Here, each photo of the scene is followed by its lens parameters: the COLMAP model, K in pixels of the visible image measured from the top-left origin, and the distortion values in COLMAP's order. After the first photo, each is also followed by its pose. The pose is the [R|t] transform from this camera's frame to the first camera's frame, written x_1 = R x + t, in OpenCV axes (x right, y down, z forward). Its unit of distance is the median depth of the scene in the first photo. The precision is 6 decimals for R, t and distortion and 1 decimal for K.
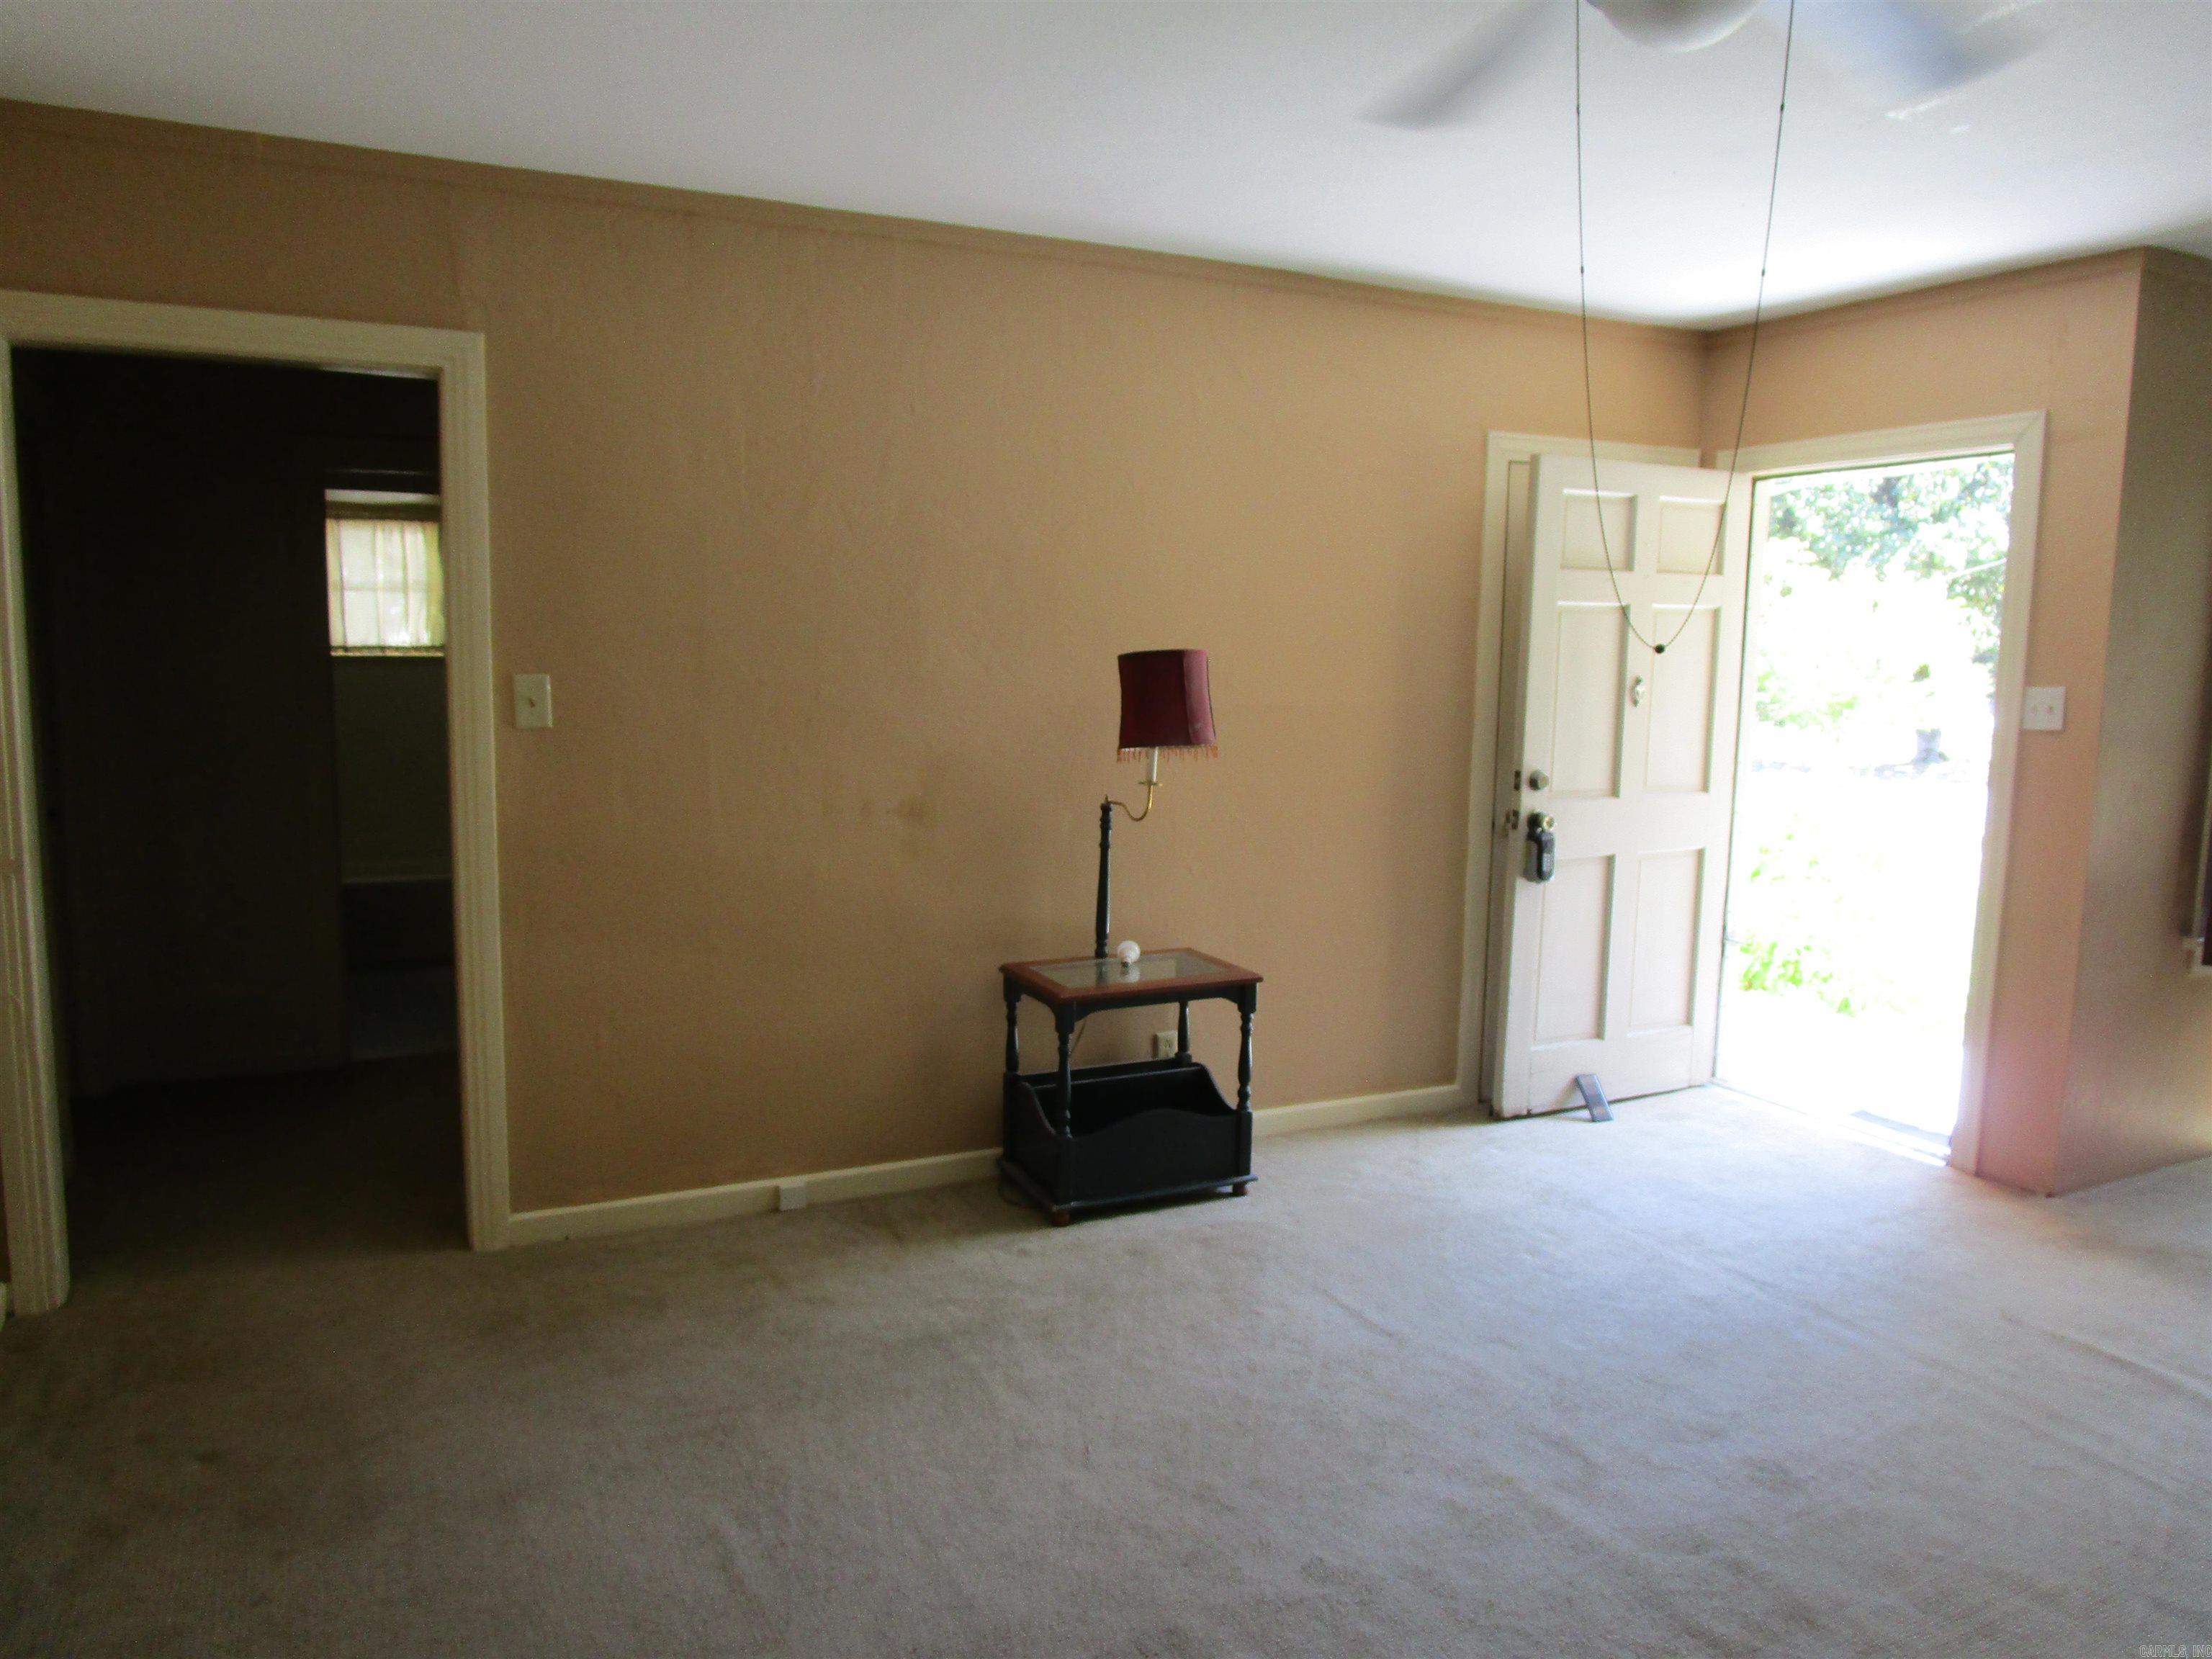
lens RADIAL K [[1573.8, 0, 1116.6], [0, 1573.8, 837.0], [0, 0, 1]] dist [-0.033140, 0.007701]
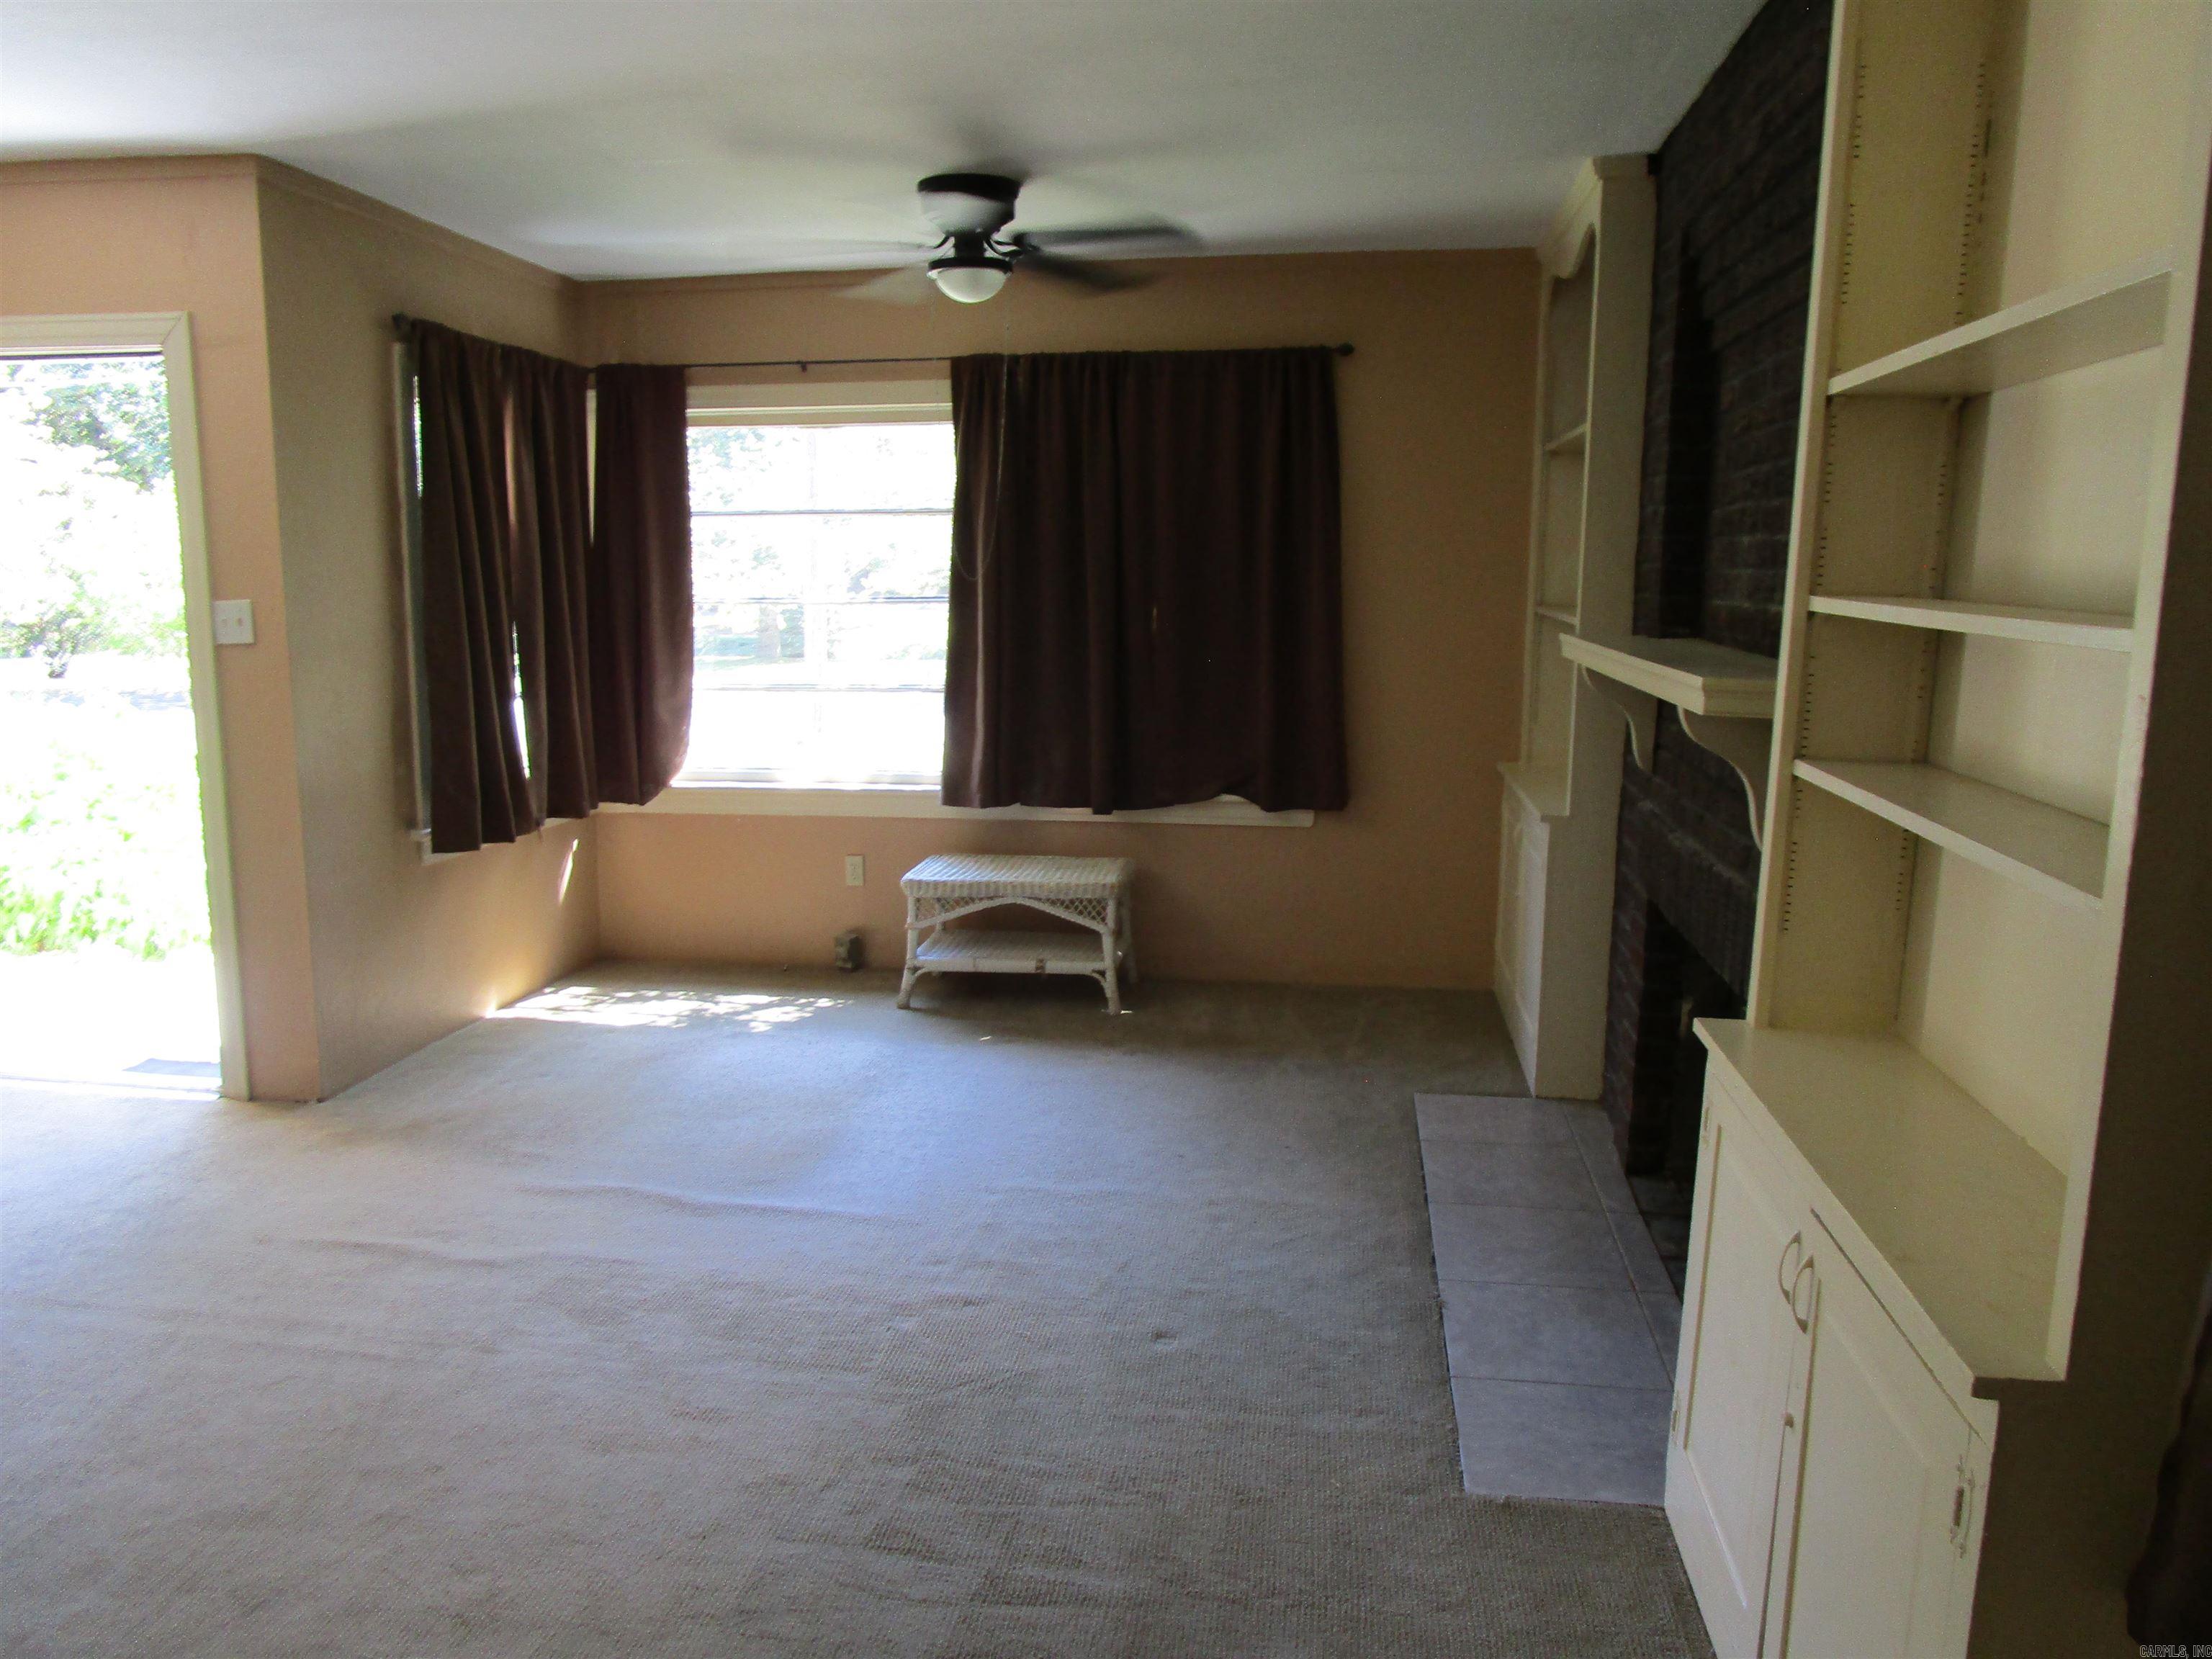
lens RADIAL K [[1573.8, 0, 1108.5], [0, 1573.8, 839.3], [0, 0, 1]] dist [-0.033140, 0.007701]
pose [[0.571392, -0.147167, 0.807374, 0.095490], [0.103519, 0.988857, 0.106986, 0.005475], [-0.814123, 0.022448, 0.580259, -0.018695]]
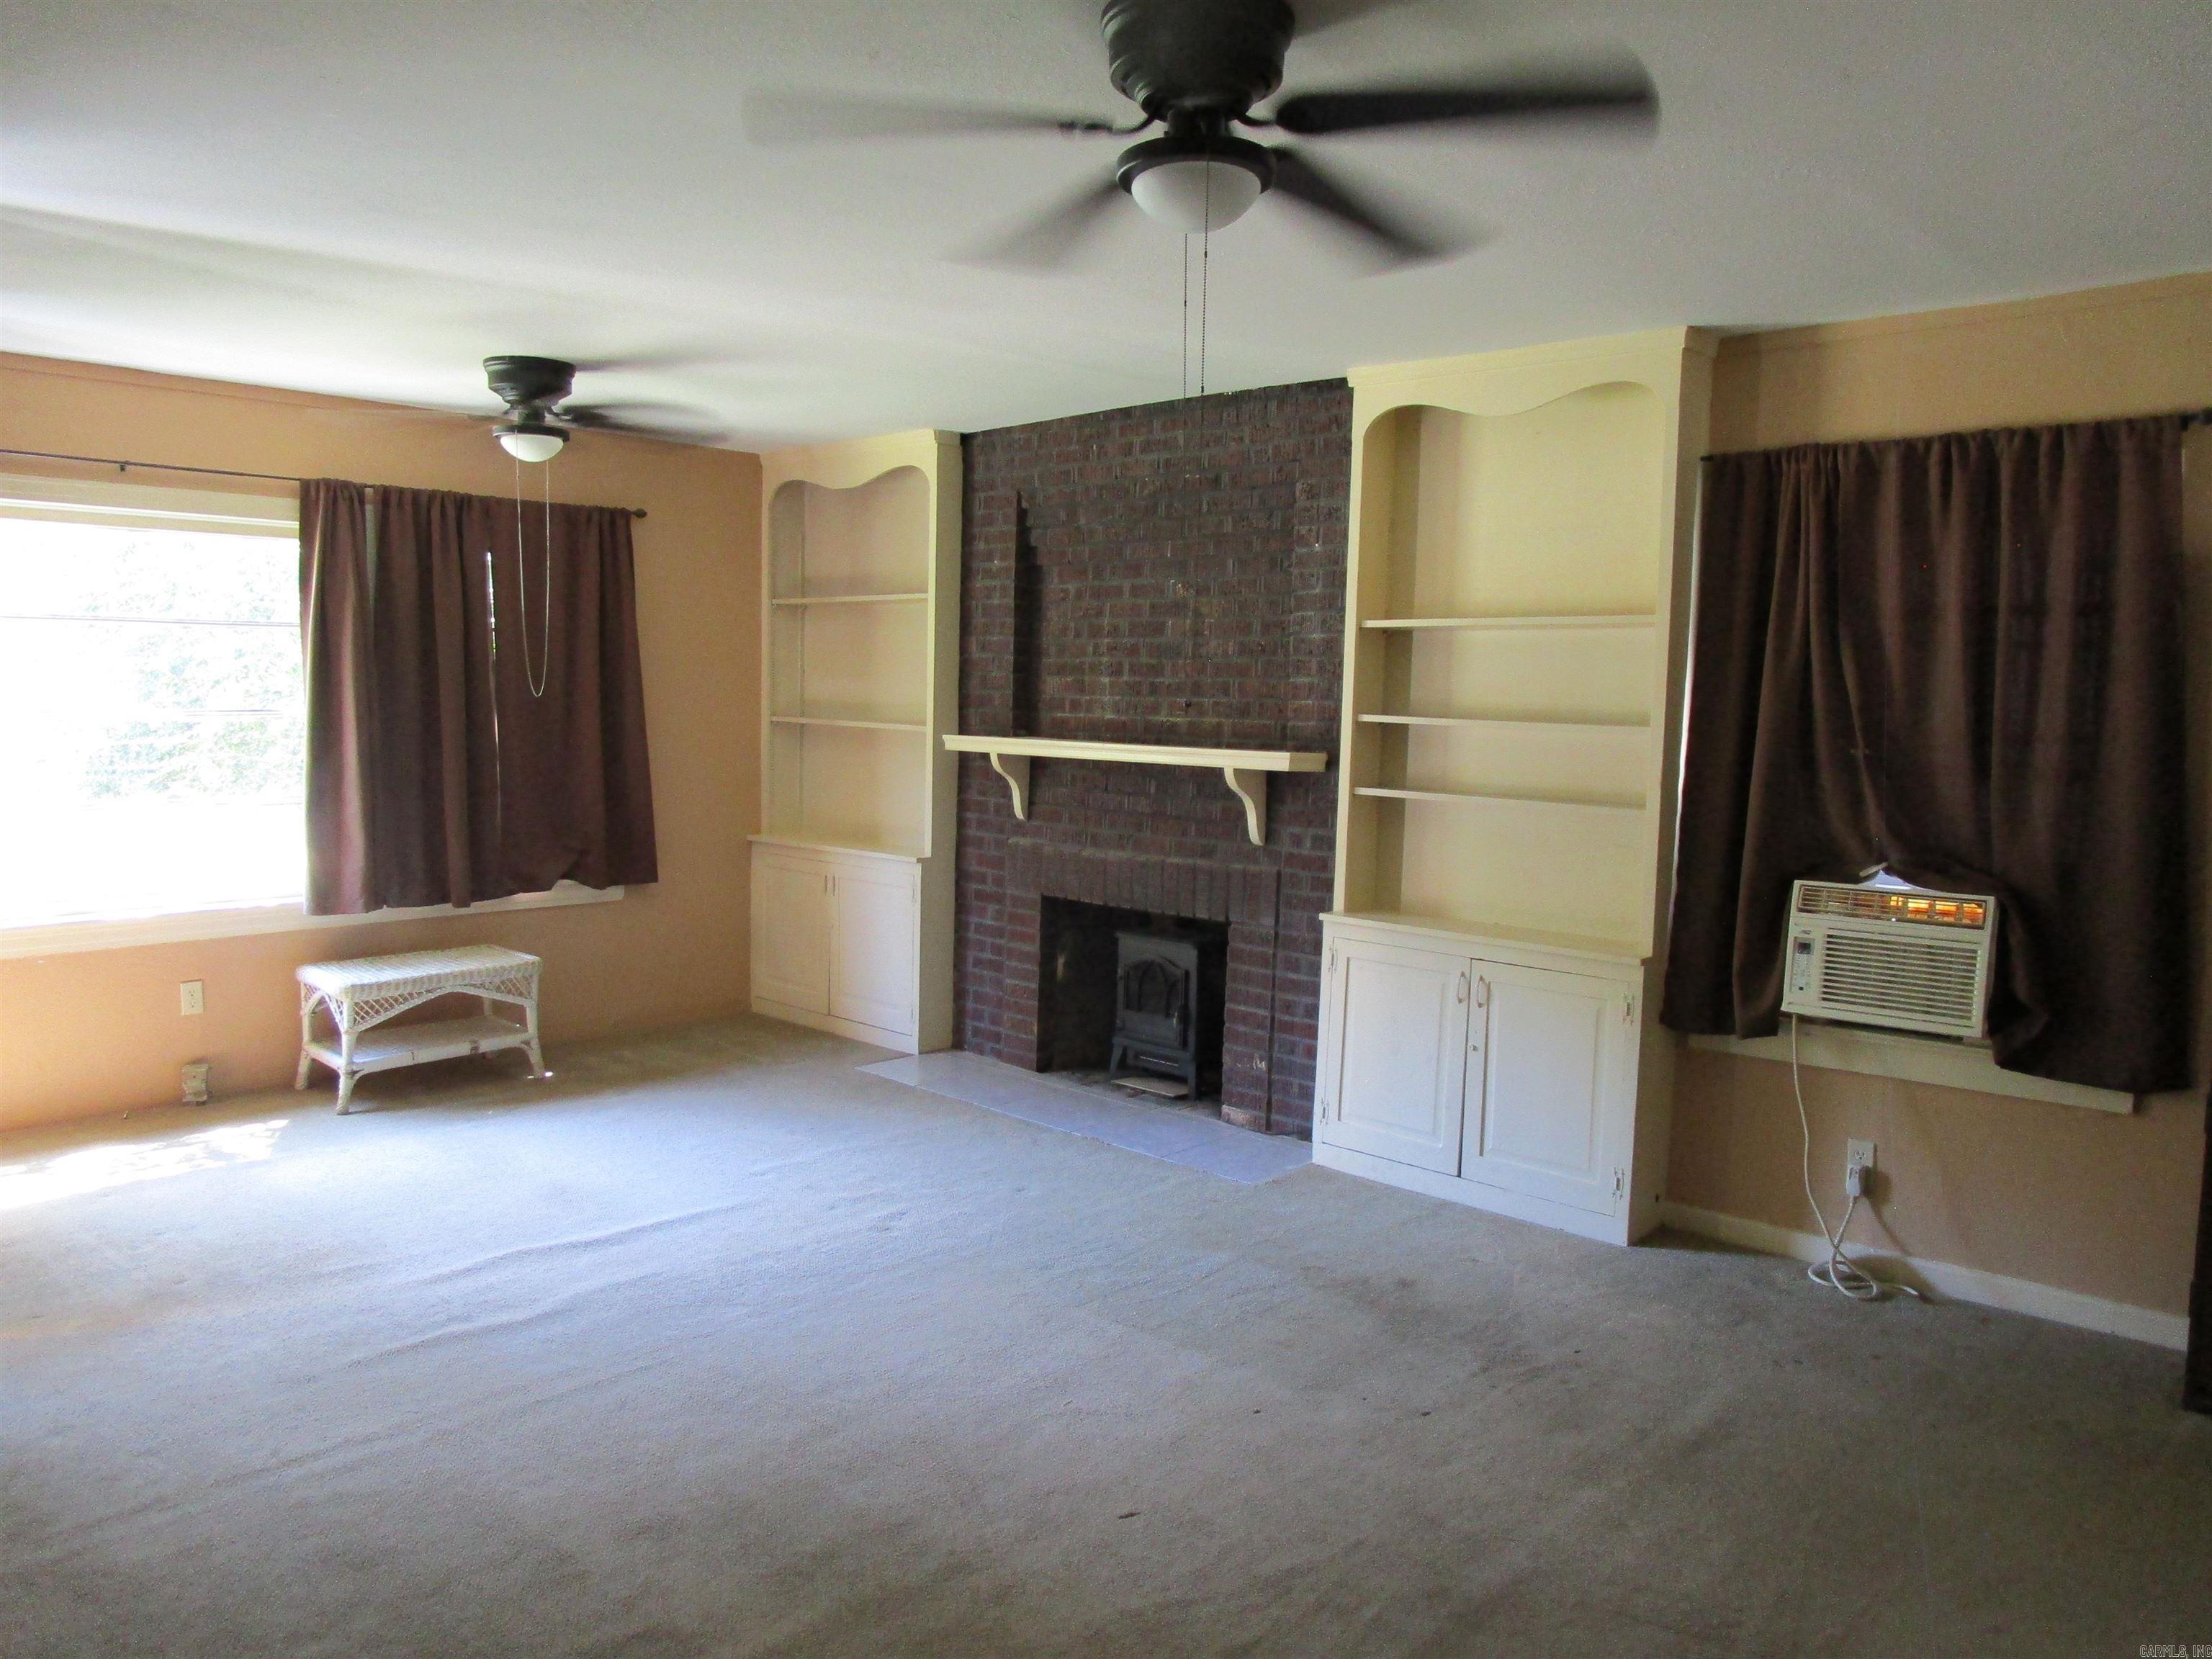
lens RADIAL K [[1573.8, 0, 1108.5], [0, 1573.8, 838.4], [0, 0, 1]] dist [-0.033140, 0.007701]
pose [[-0.355919, -0.102815, 0.928844, -0.349730], [0.090495, 0.985466, 0.143759, -0.084538], [-0.930125, 0.135222, -0.341442, 0.642627]]
